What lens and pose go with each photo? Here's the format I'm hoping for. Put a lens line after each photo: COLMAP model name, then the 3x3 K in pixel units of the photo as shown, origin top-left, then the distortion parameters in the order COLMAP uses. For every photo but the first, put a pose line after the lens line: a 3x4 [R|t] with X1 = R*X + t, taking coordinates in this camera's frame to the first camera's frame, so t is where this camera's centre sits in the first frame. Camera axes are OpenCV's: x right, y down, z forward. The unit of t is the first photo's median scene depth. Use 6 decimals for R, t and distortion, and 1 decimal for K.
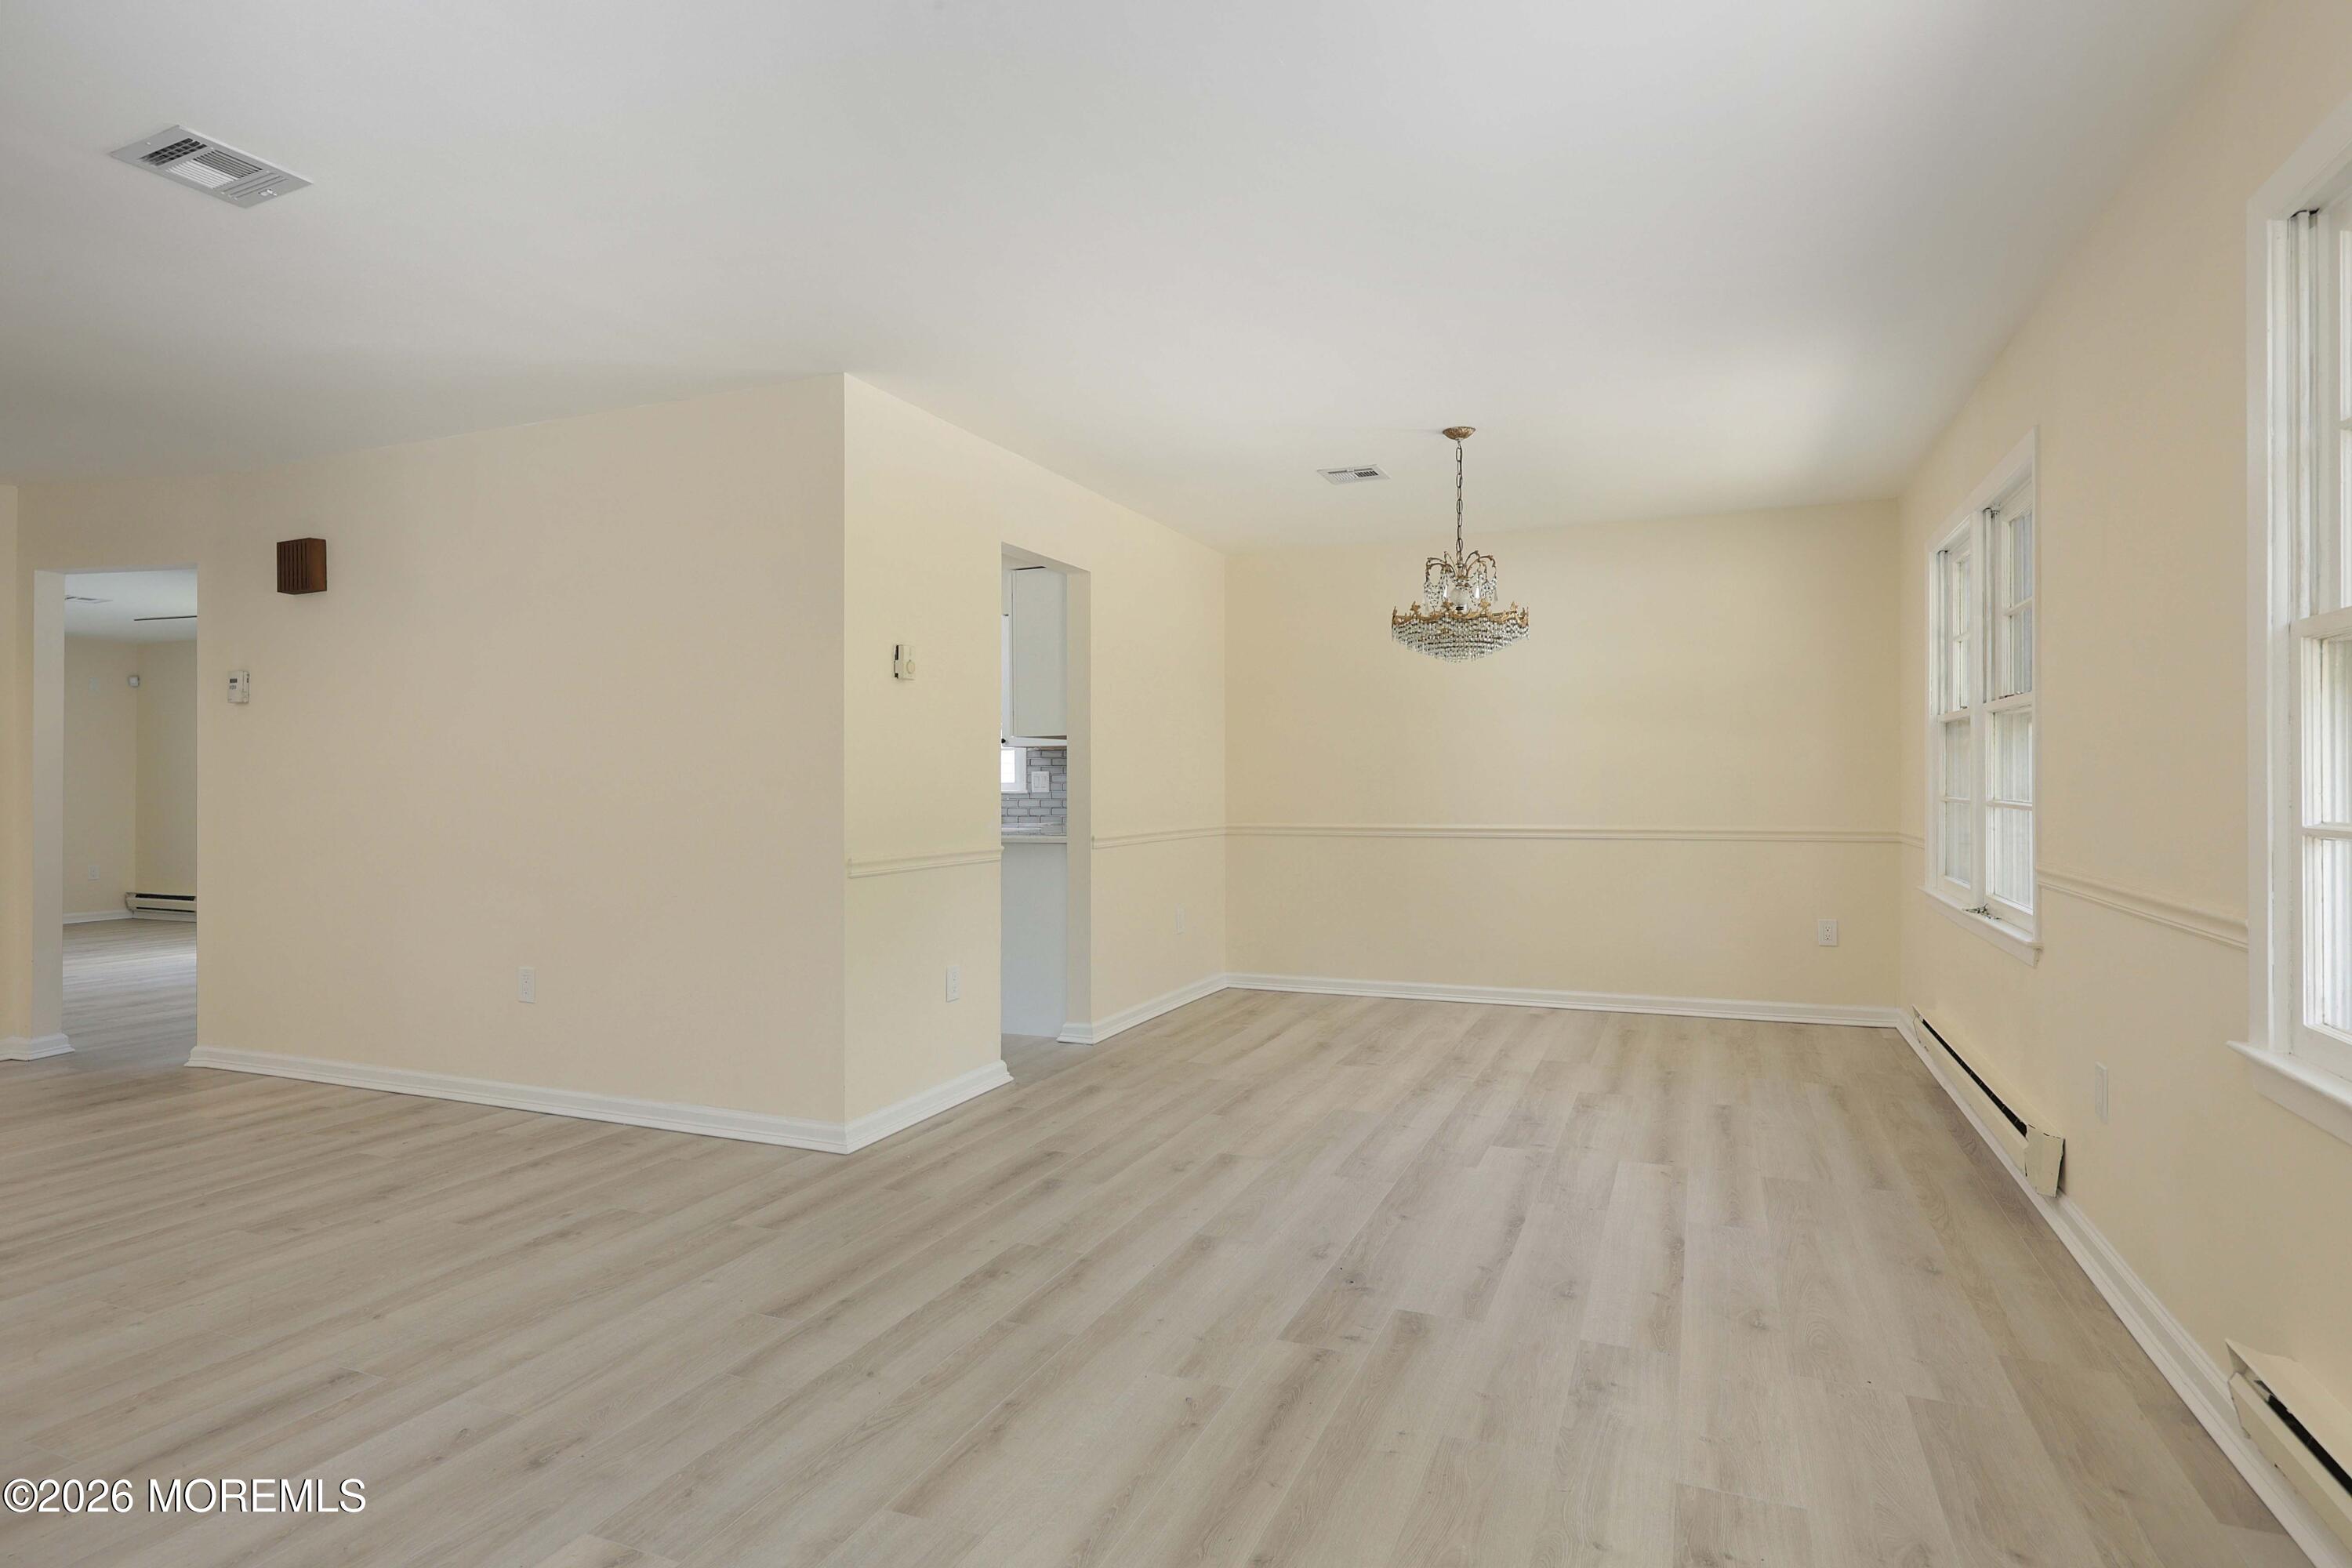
lens RADIAL K [[1235.1, 0, 1176.0], [0, 1235.1, 784.0], [0, 0, 1]] dist [0.000435, 0.000087]
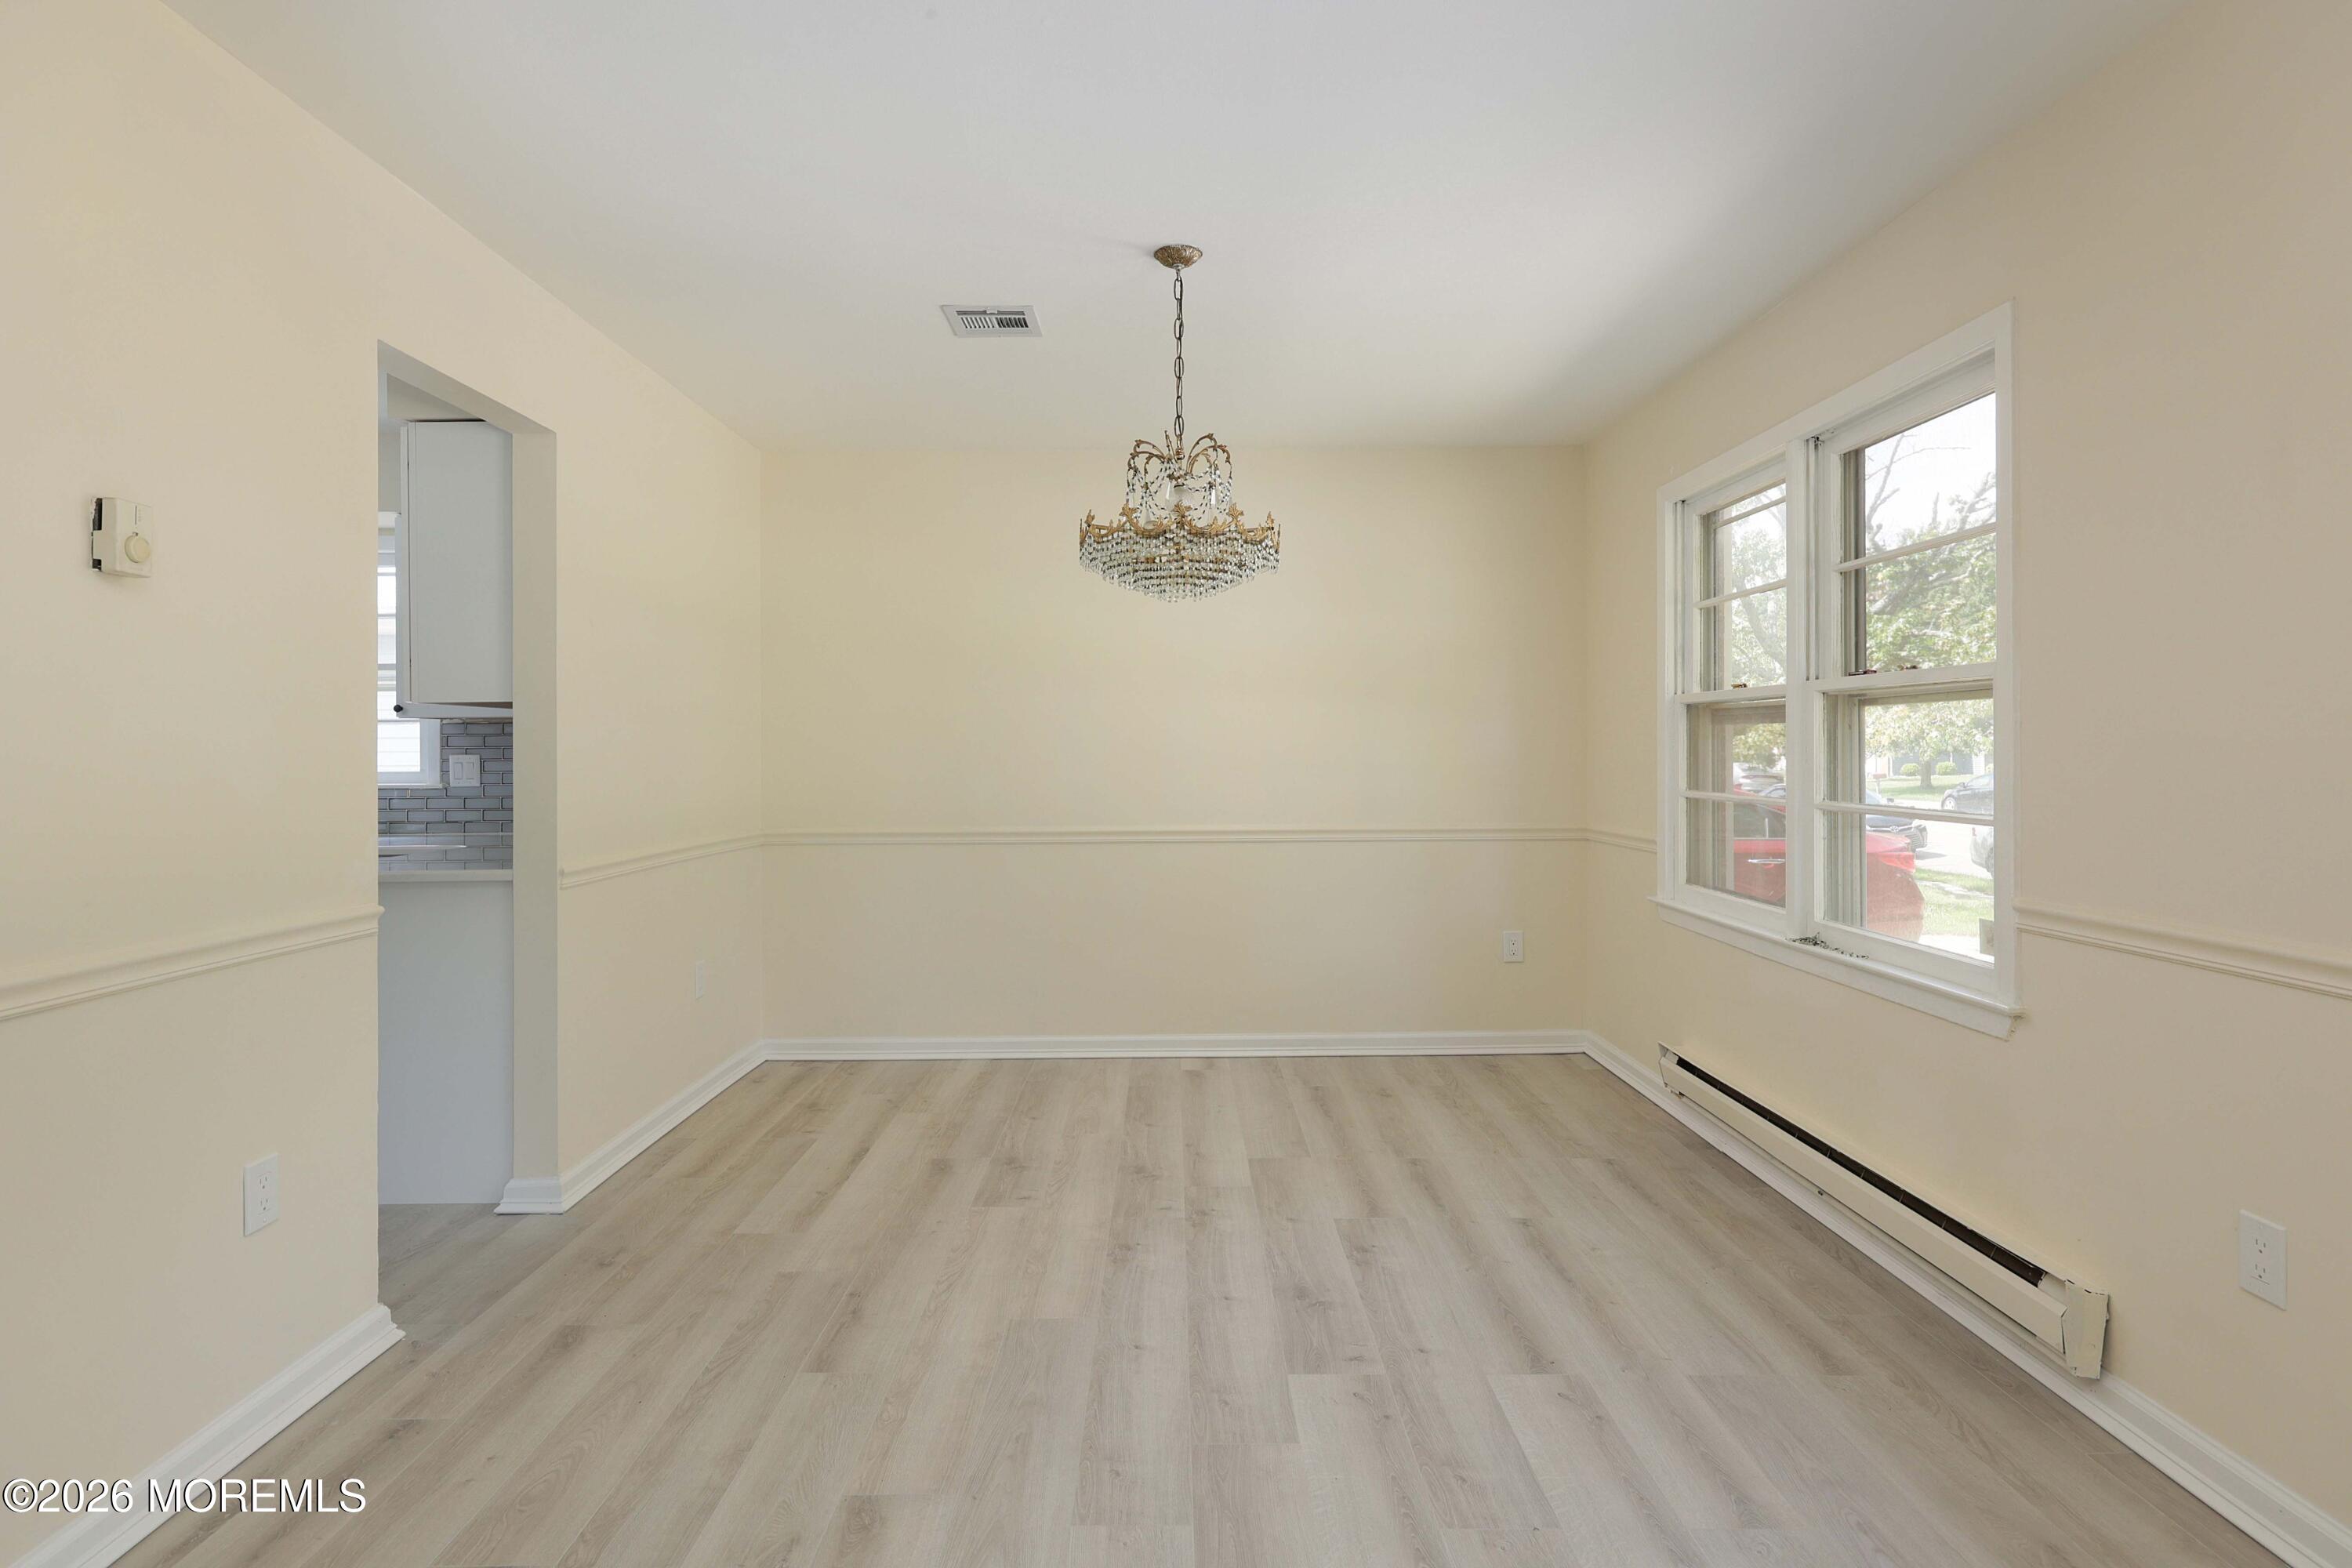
lens RADIAL K [[1252.5, 0, 1174.1], [0, 1252.5, 756.7], [0, 0, 1]] dist [-0.000251, 0.000452]
pose [[0.919791, -0.000689, 0.392407, -0.037064], [0.000729, 1.000000, 0.000047, -0.014576], [-0.392407, 0.000243, 0.919791, 0.367586]]
